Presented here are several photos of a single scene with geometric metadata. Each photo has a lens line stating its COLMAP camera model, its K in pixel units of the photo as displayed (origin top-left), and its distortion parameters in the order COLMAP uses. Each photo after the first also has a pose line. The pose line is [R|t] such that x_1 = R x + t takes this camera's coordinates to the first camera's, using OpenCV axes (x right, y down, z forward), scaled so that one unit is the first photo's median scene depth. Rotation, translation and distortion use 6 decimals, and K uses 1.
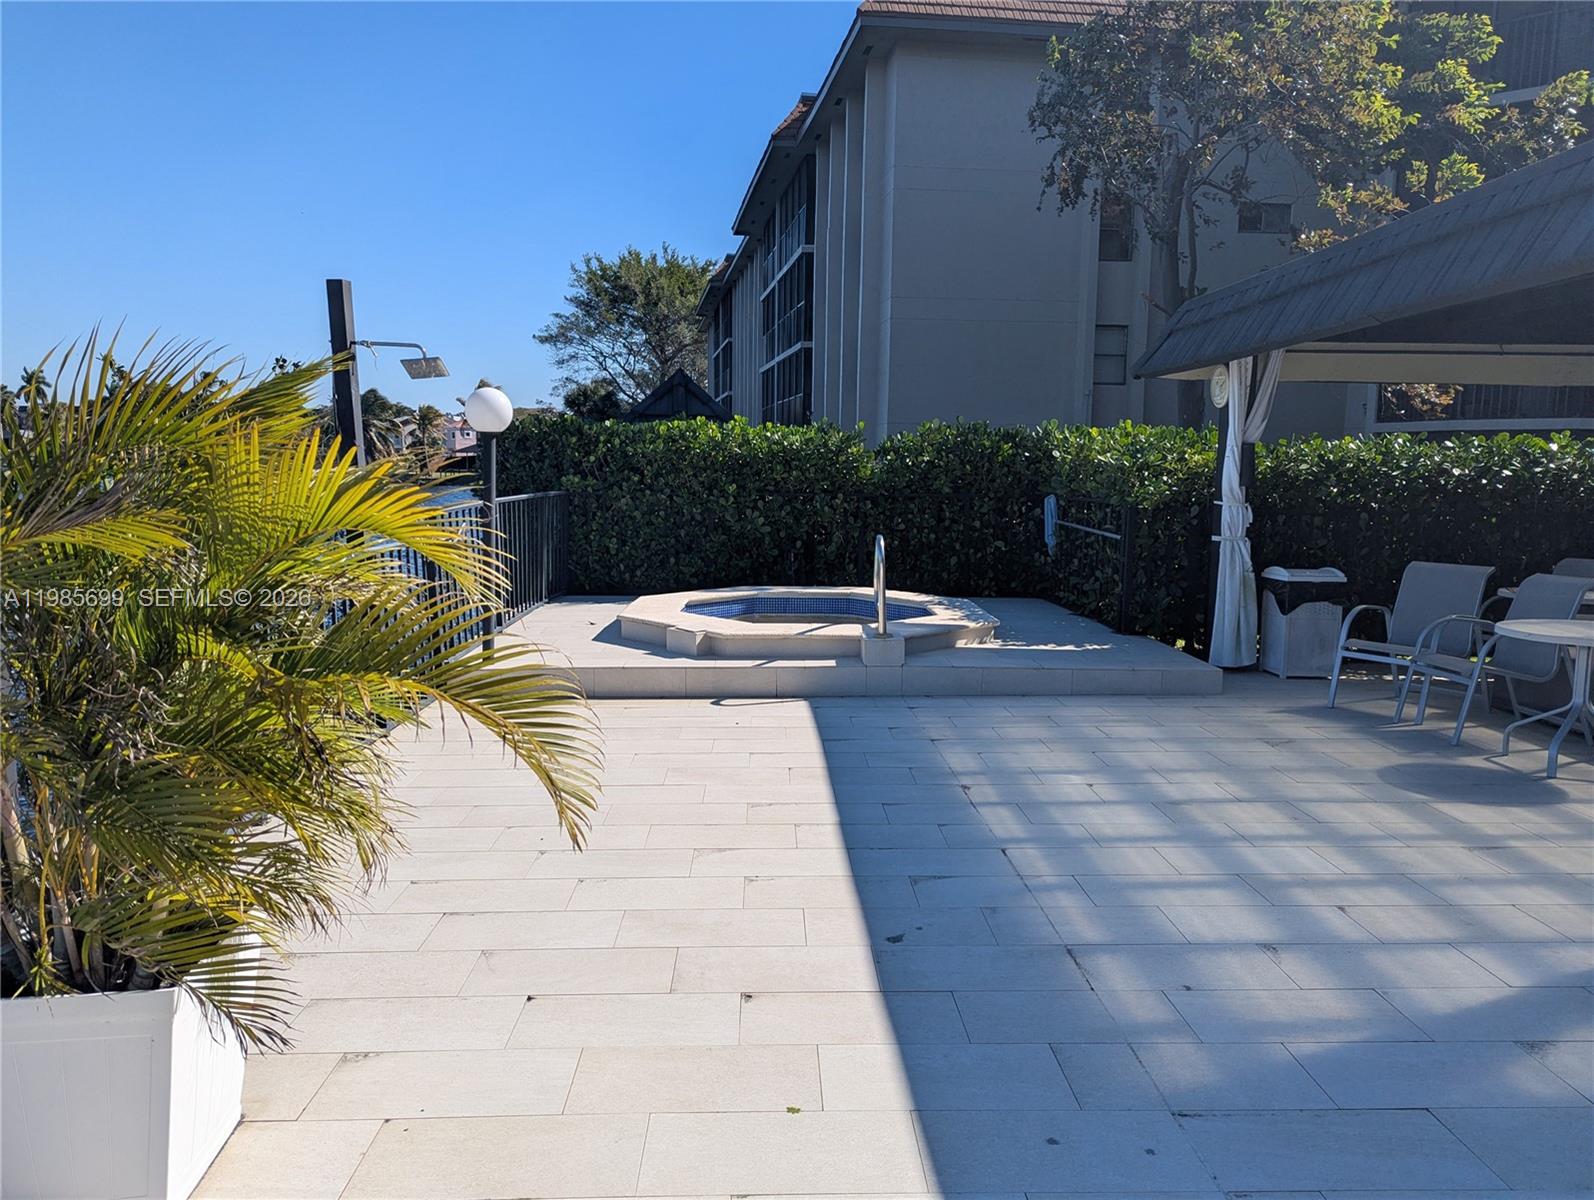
lens RADIAL K [[1115.2, 0, 807.4], [0, 1115.2, 608.5], [0, 0, 1]] dist [0.062529, -0.047761]
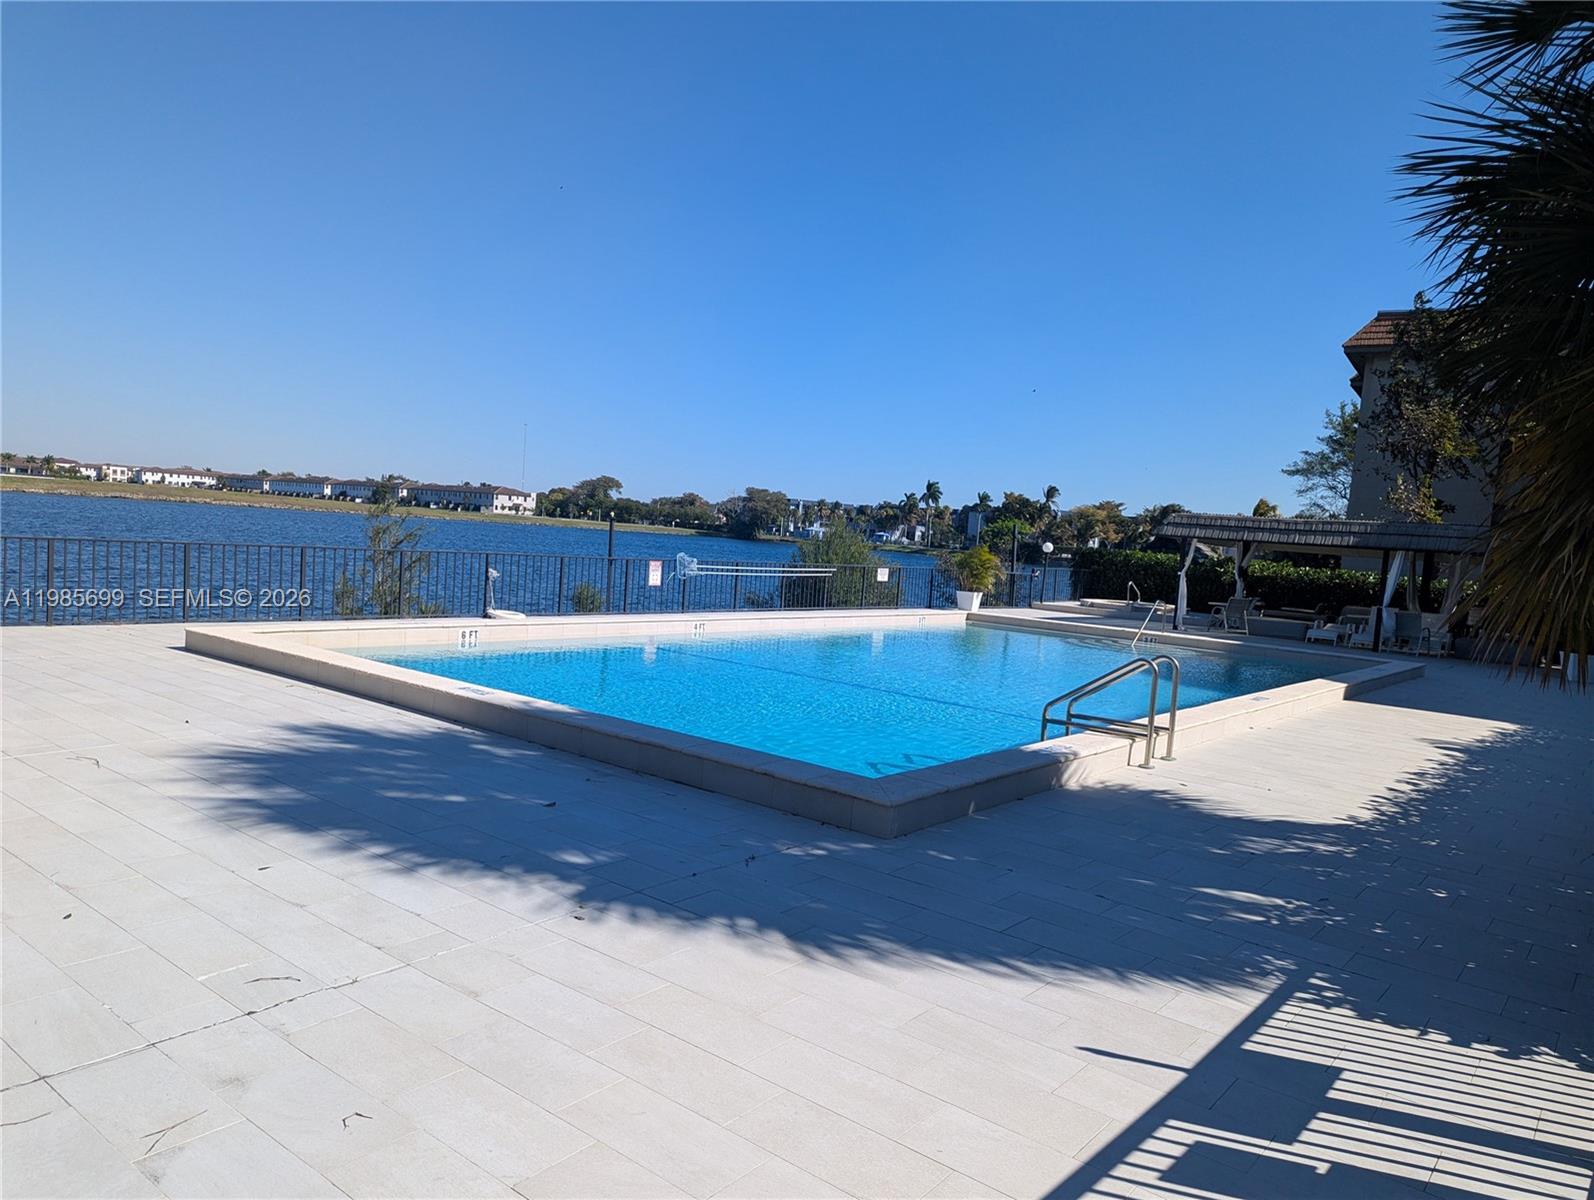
lens RADIAL K [[1115.2, 0, 780.5], [0, 1115.2, 600.0], [0, 0, 1]] dist [0.062529, -0.047761]
pose [[0.751845, 0.083739, -0.654001, 1.169685], [-0.148588, 0.987905, -0.044325, 0.246020], [0.642379, 0.130502, 0.755194, -1.921569]]
